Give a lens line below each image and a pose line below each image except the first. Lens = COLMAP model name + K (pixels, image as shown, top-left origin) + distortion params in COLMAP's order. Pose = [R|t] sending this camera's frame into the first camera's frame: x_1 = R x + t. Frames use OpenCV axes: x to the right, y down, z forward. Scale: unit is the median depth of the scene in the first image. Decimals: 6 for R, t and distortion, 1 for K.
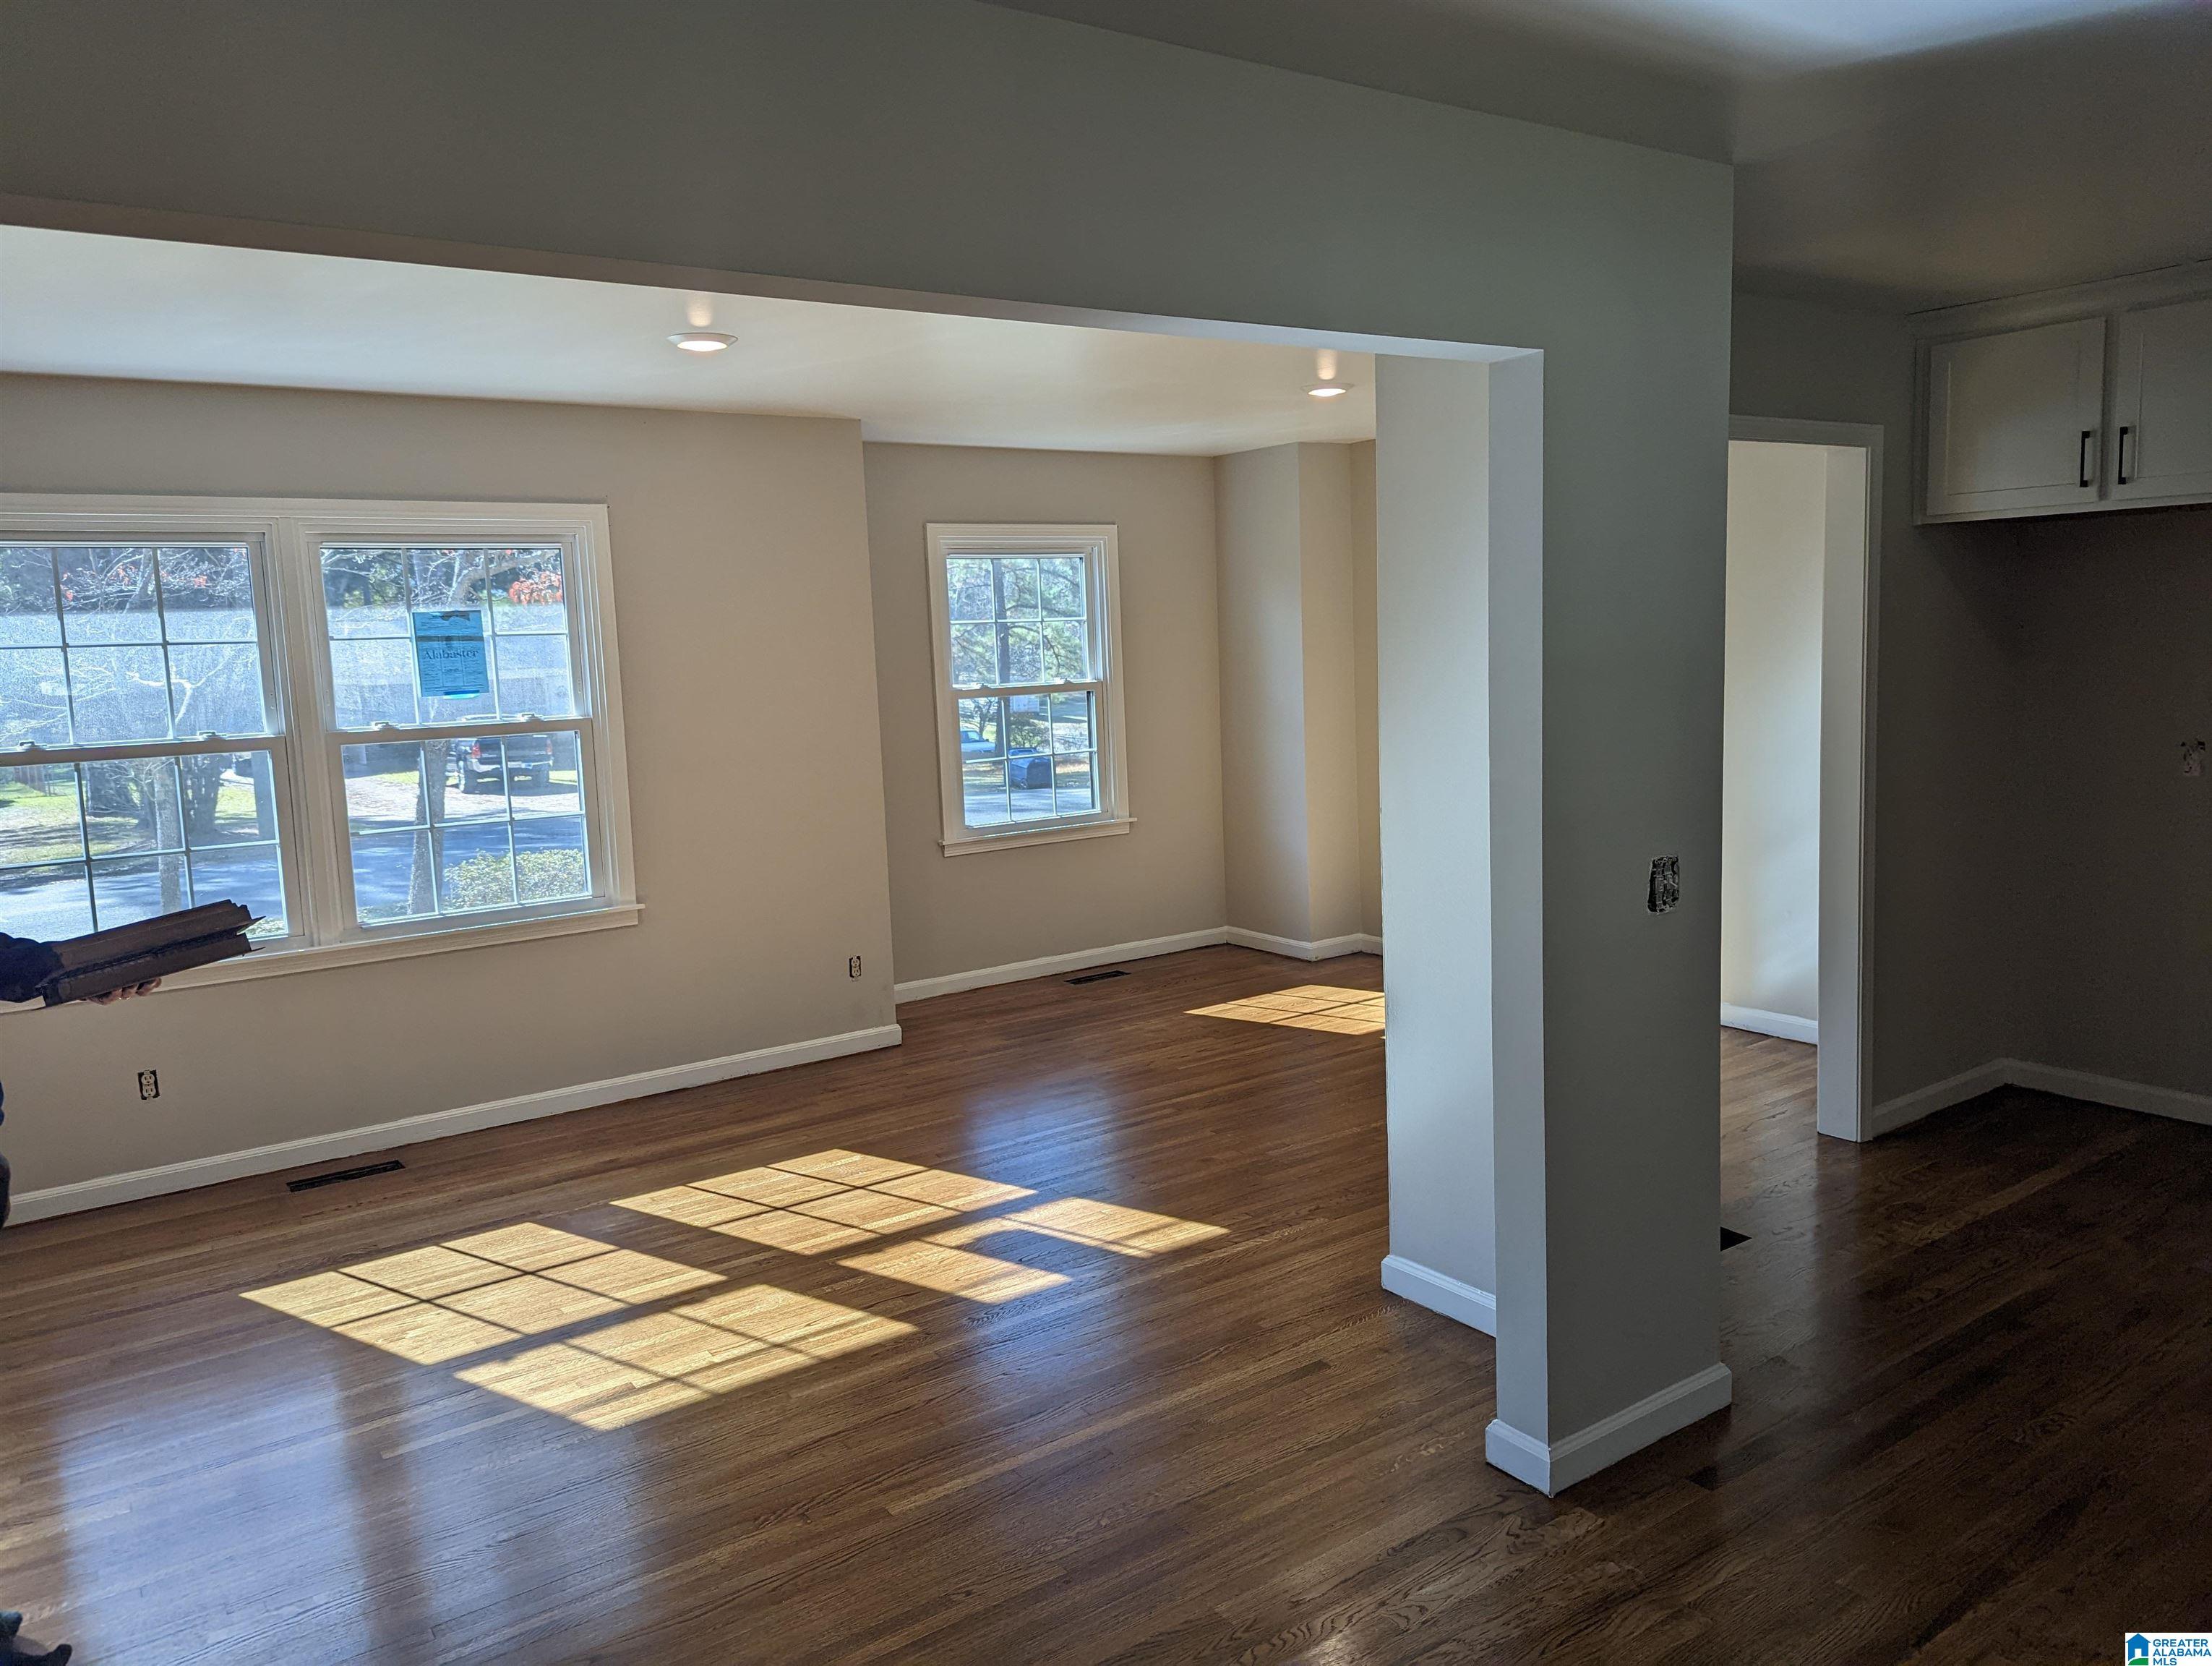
lens RADIAL K [[1543.6, 0, 1092.9], [0, 1543.6, 817.2], [0, 0, 1]] dist [0.064665, -0.062462]
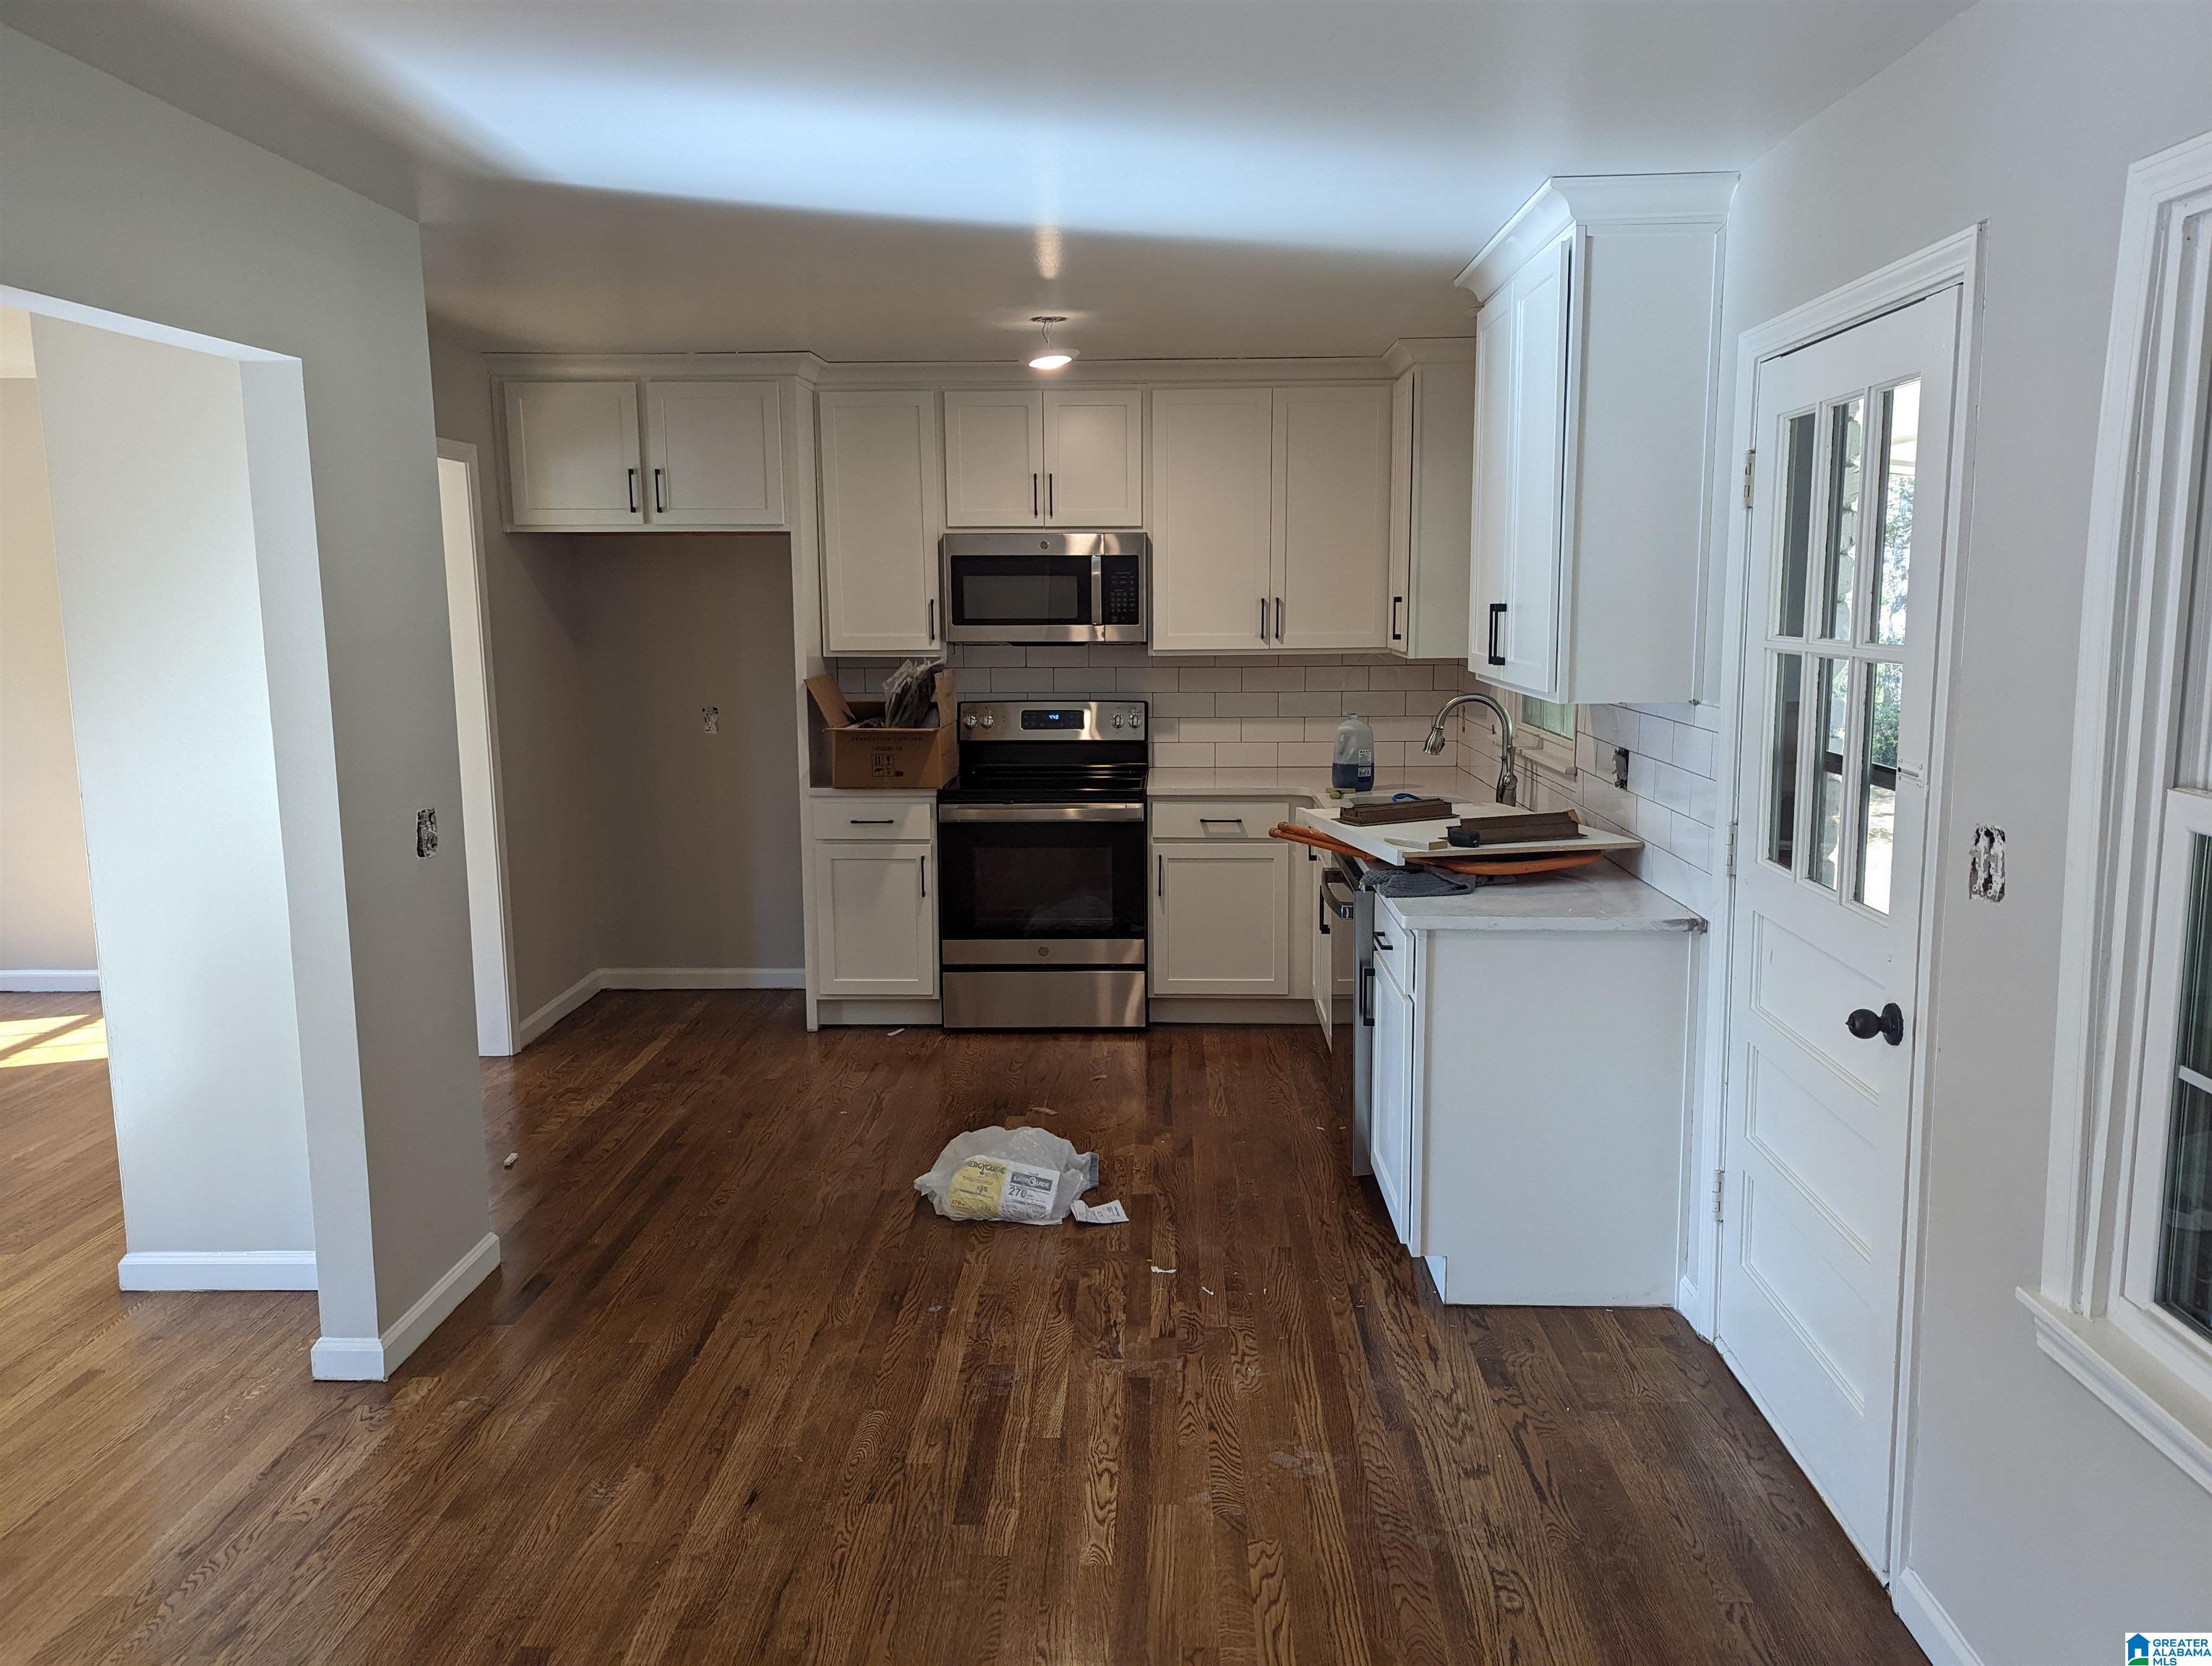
lens RADIAL K [[1554.2, 0, 1107.9], [0, 1554.2, 808.0], [0, 0, 1]] dist [0.076062, -0.070658]
pose [[0.595650, -0.078867, 0.799363, -0.192293], [0.080039, 0.996043, 0.038630, 0.014577], [-0.799246, 0.040970, 0.599605, -0.081551]]
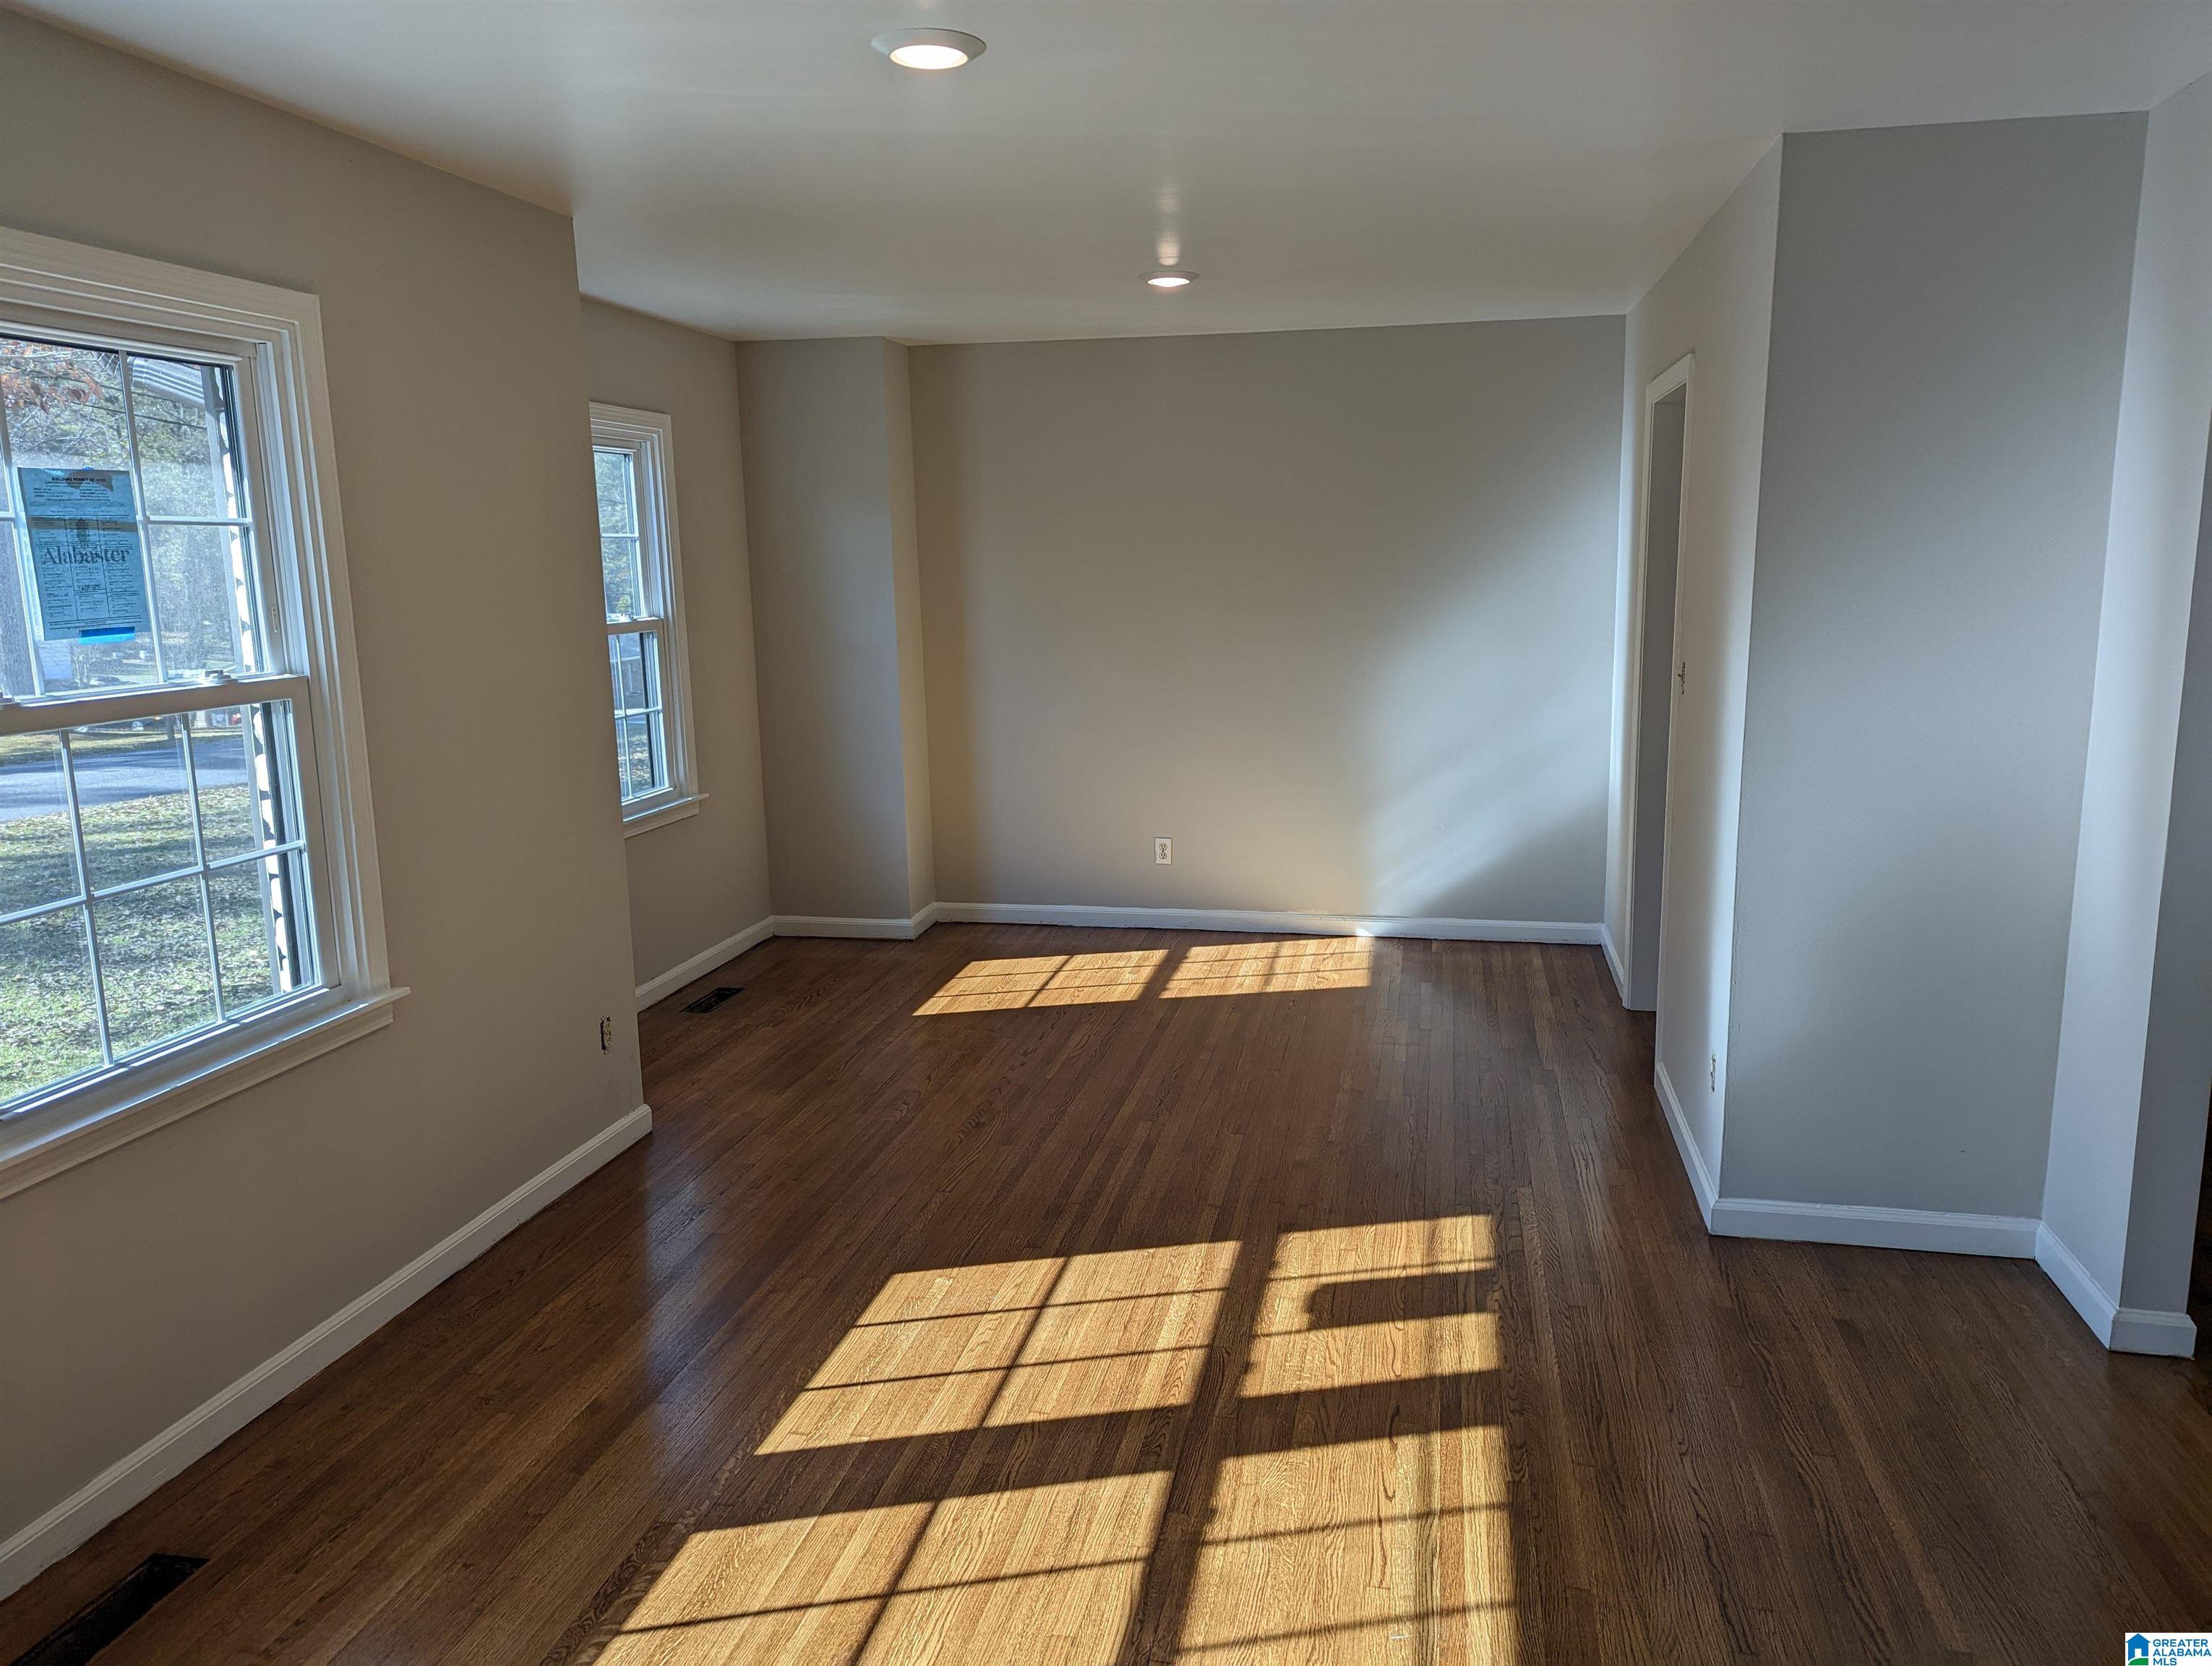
lens RADIAL K [[1556.6, 0, 1120.1], [0, 1556.6, 817.8], [0, 0, 1]] dist [0.075306, -0.065542]
pose [[0.716787, -0.093391, 0.691010, -0.669524], [0.074967, 0.995568, 0.056788, -0.029304], [-0.693250, 0.011098, 0.720611, 0.491120]]
